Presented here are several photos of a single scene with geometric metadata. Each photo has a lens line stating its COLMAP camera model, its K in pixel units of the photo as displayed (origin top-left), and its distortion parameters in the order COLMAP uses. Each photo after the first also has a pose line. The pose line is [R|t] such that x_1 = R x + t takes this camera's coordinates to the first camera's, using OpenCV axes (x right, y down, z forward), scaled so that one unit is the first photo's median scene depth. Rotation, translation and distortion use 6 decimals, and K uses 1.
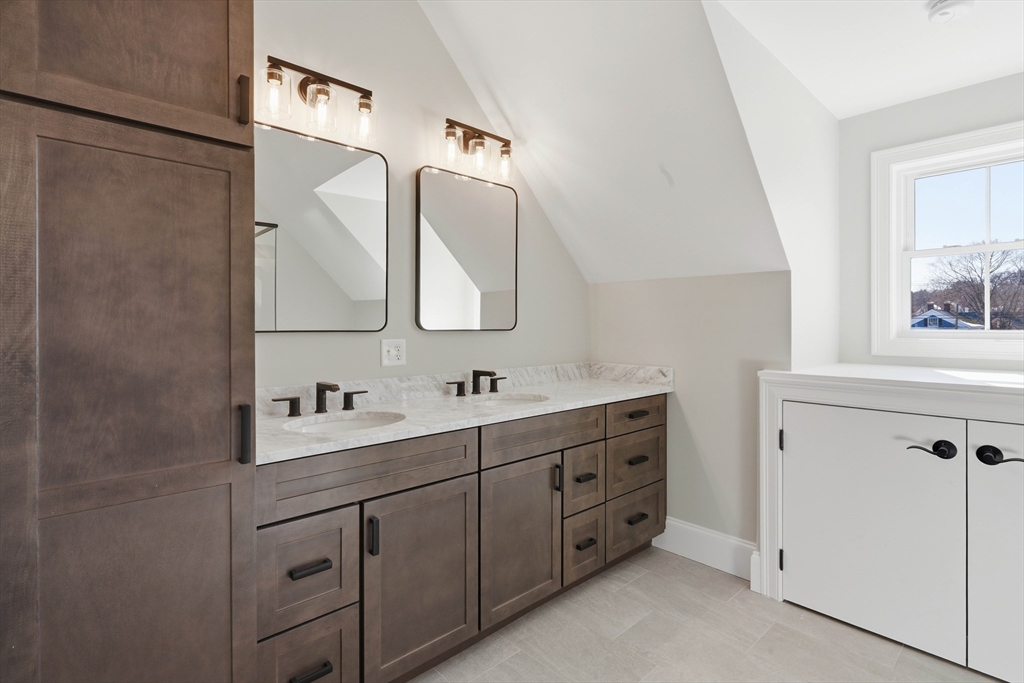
lens RADIAL K [[520.9, 0, 513.7], [0, 520.9, 333.2], [0, 0, 1]] dist [0.003255, 0.000527]
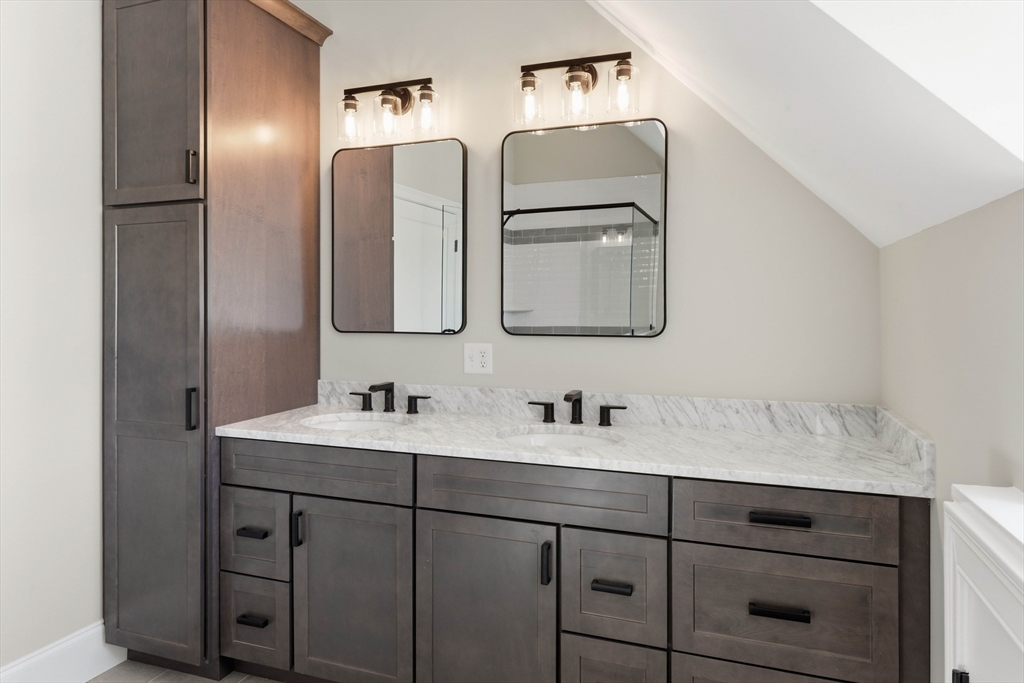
lens RADIAL K [[659.4, 0, 512.4], [0, 659.4, 323.6], [0, 0, 1]] dist [0.000377, 0.001327]
pose [[0.413351, 0.018151, -0.910391, 0.812101], [-0.011553, 0.999825, 0.014689, -0.039358], [0.910499, 0.004446, 0.413488, 0.601878]]
